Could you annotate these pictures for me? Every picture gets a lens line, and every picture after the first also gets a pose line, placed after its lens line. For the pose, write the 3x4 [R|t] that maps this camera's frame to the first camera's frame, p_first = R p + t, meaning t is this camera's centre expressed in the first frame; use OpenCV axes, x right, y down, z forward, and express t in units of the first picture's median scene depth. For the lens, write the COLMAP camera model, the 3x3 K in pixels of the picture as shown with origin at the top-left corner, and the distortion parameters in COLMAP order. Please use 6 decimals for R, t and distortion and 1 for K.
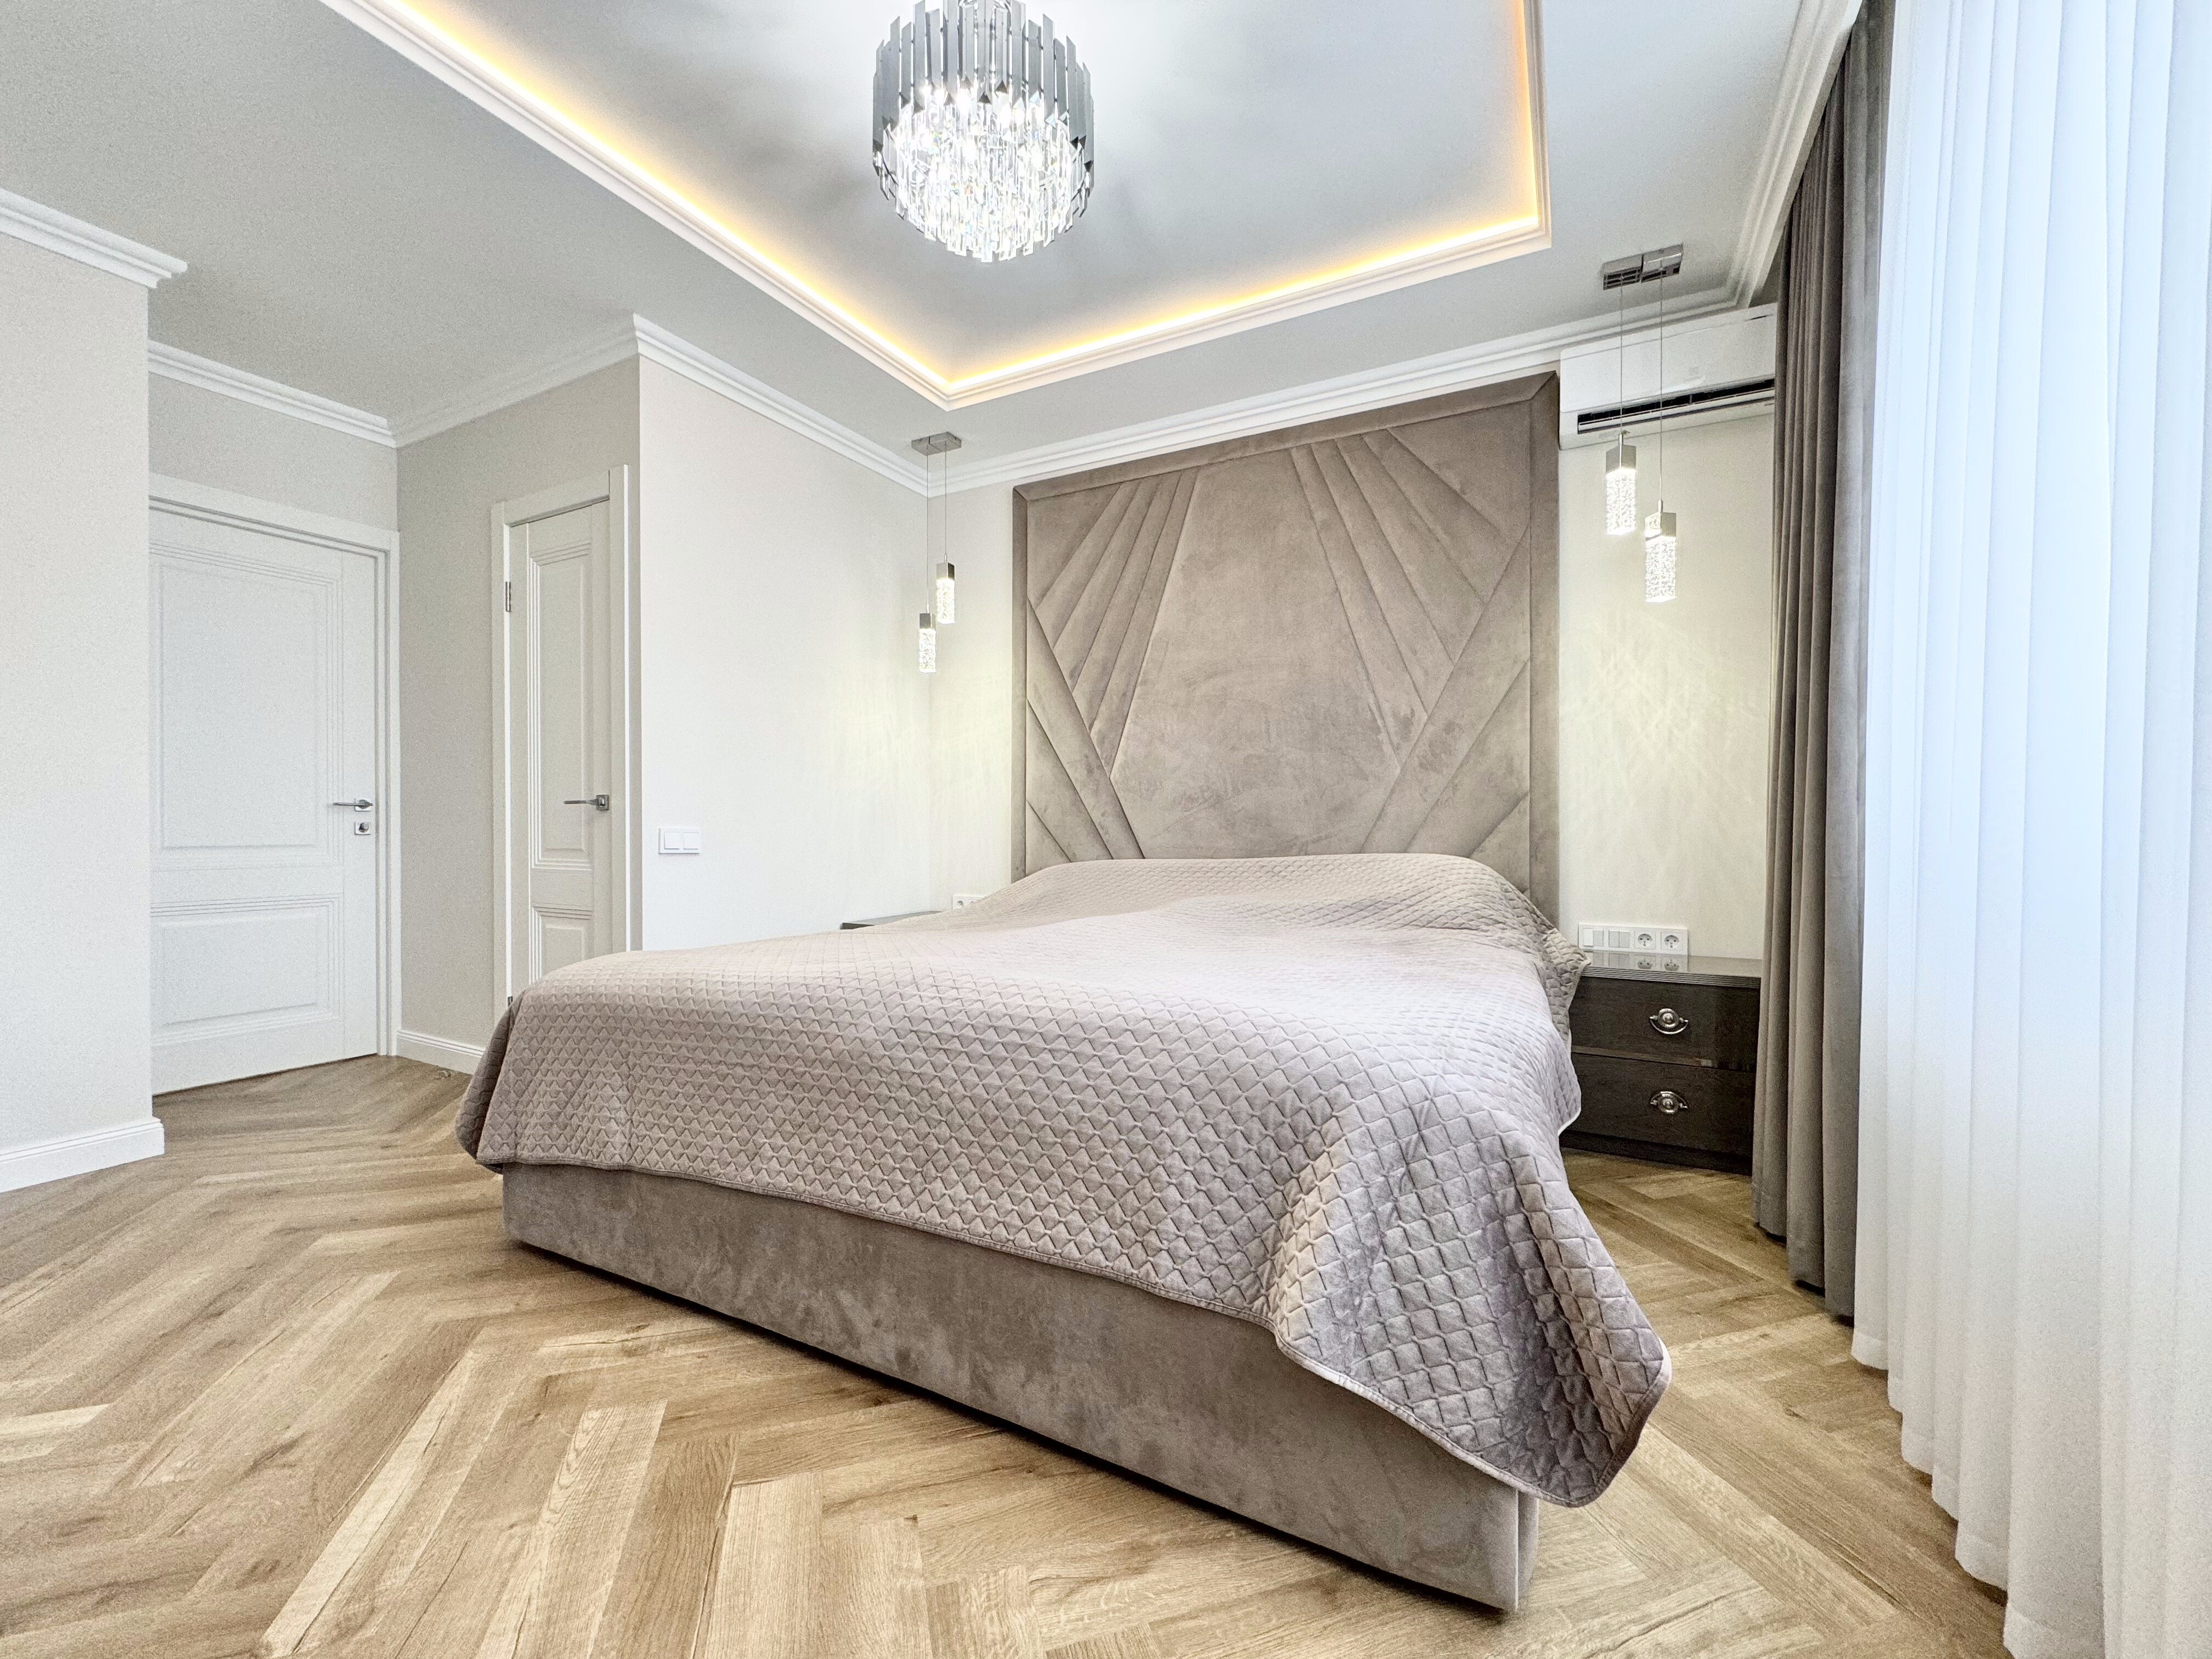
lens RADIAL K [[886.1, 0, 1104.1], [0, 886.1, 827.0], [0, 0, 1]] dist [0.000441, -0.000166]
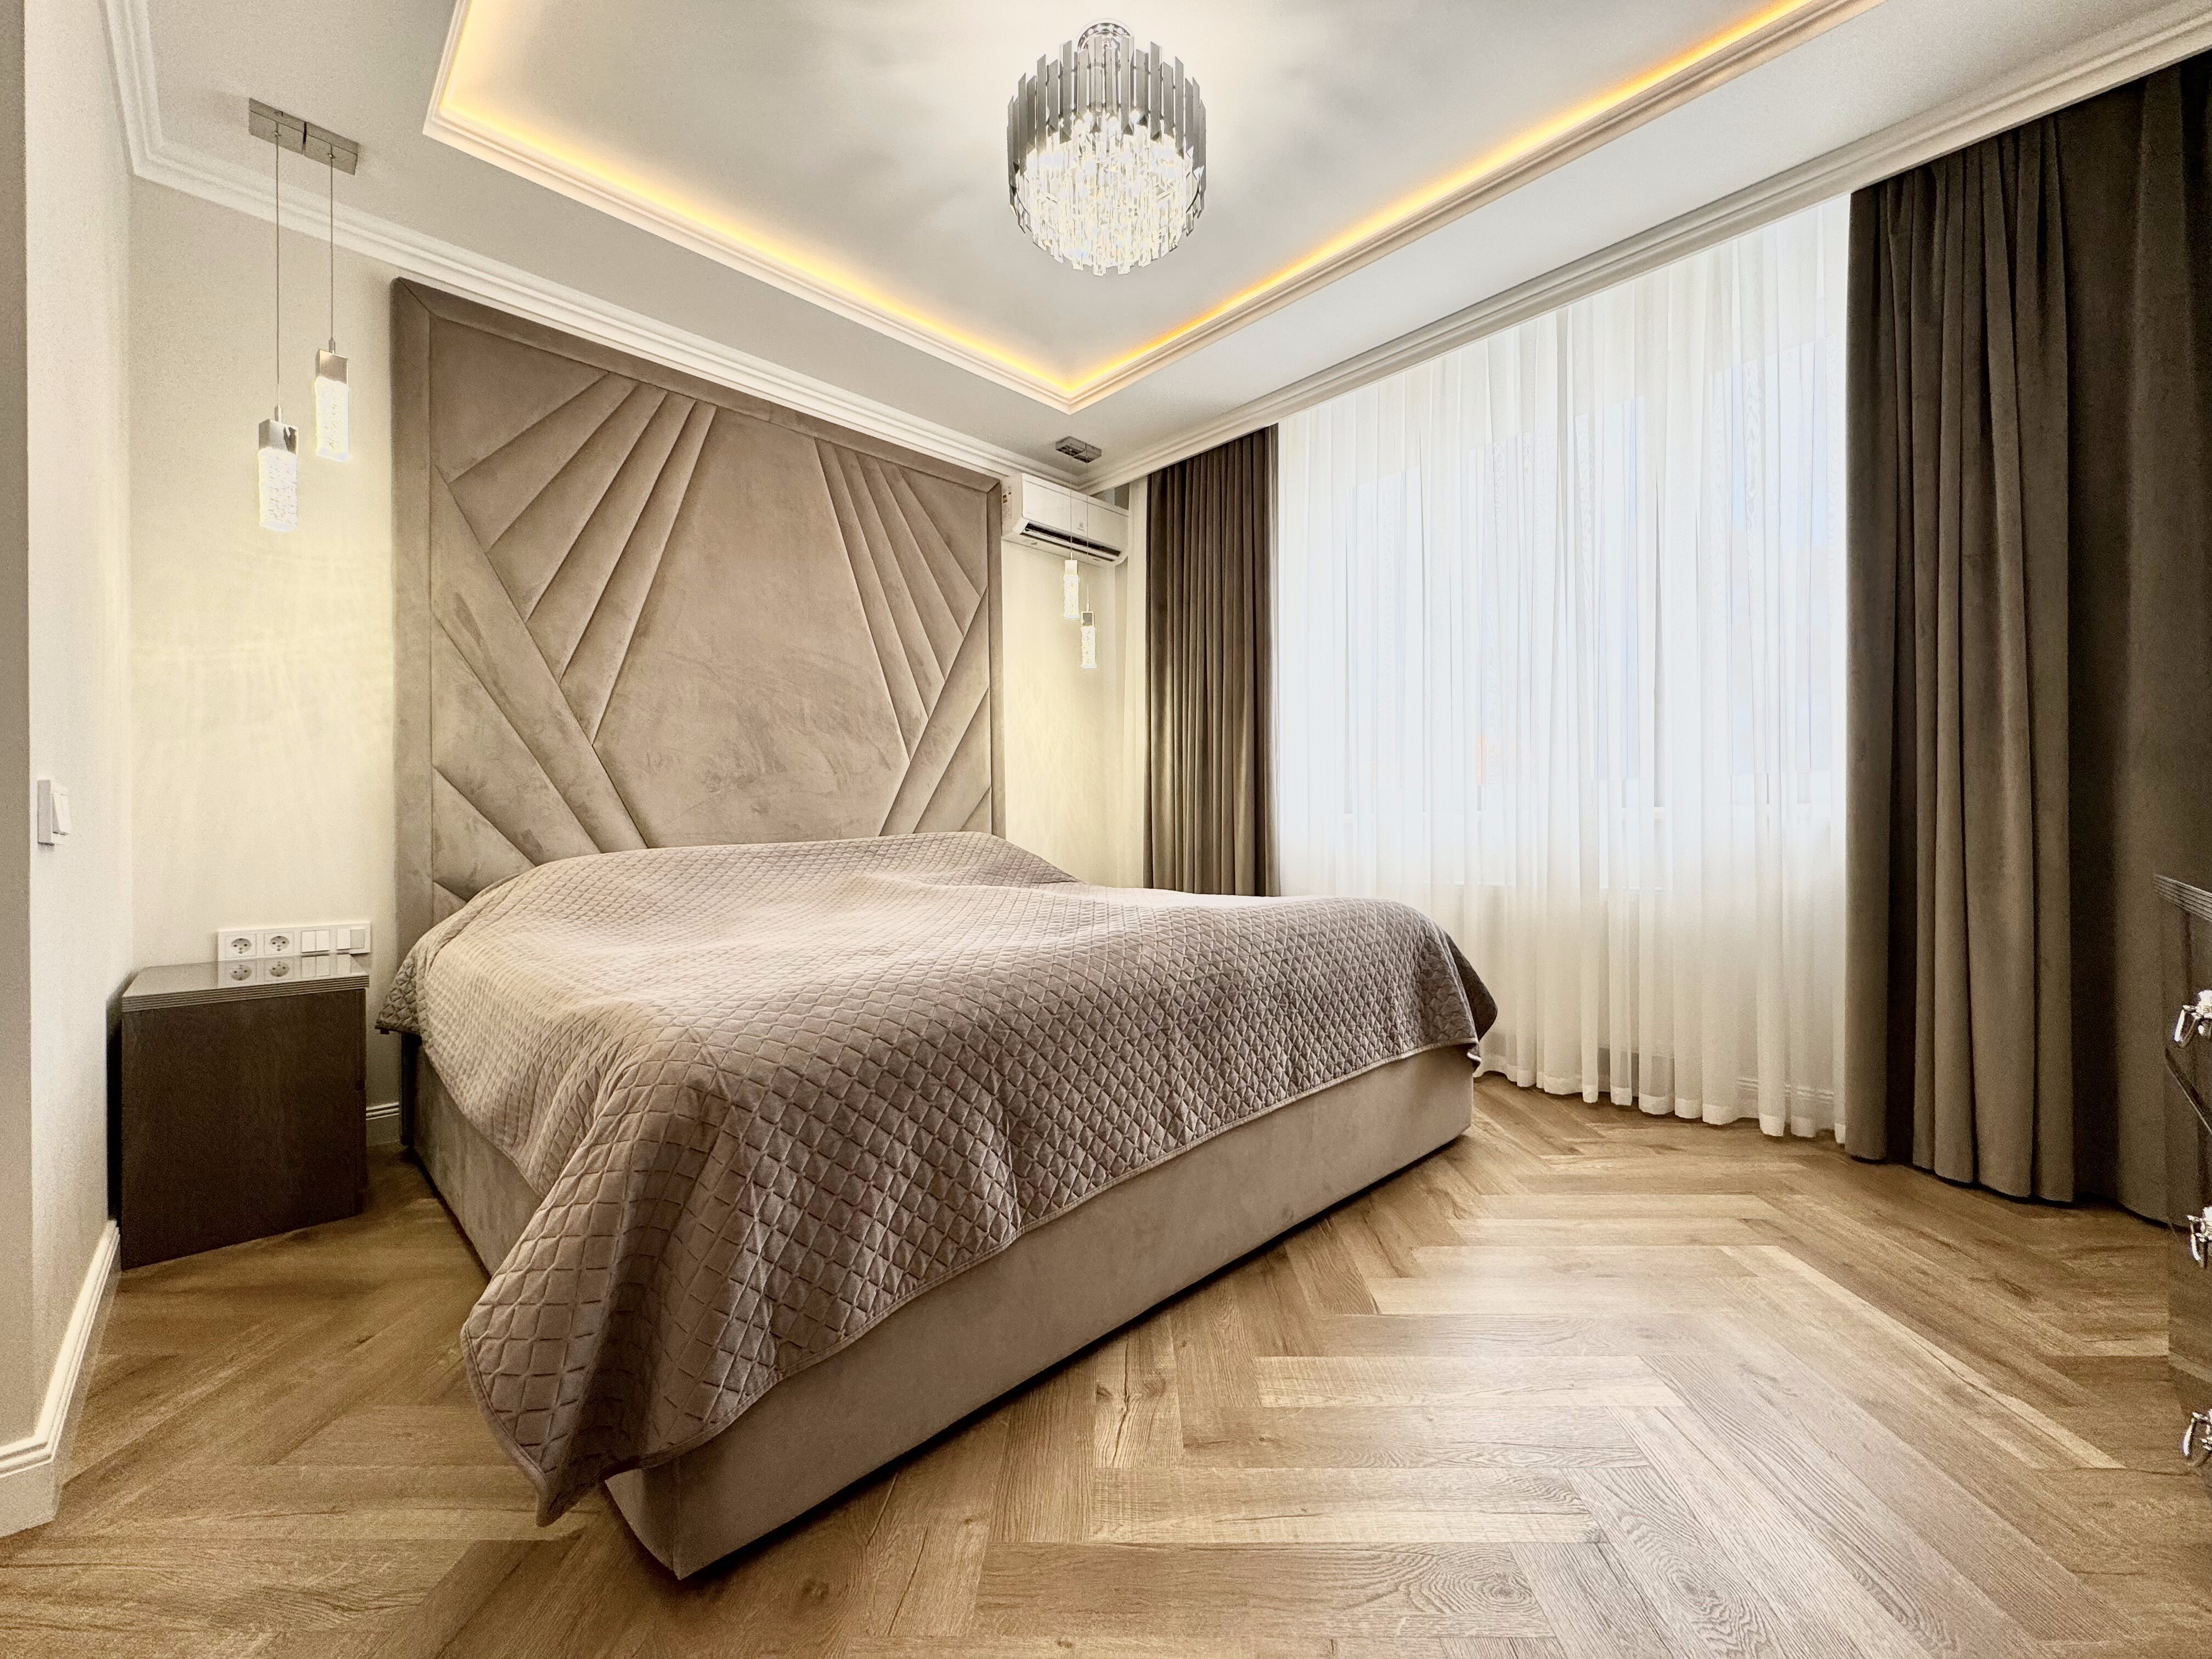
lens RADIAL K [[886.1, 0, 1102.2], [0, 886.1, 830.9], [0, 0, 1]] dist [0.000441, -0.000166]
pose [[0.305116, -0.005088, 0.952302, -0.745149], [0.008741, 0.999959, 0.002542, 0.026144], [-0.952275, 0.007548, 0.305148, 0.428673]]
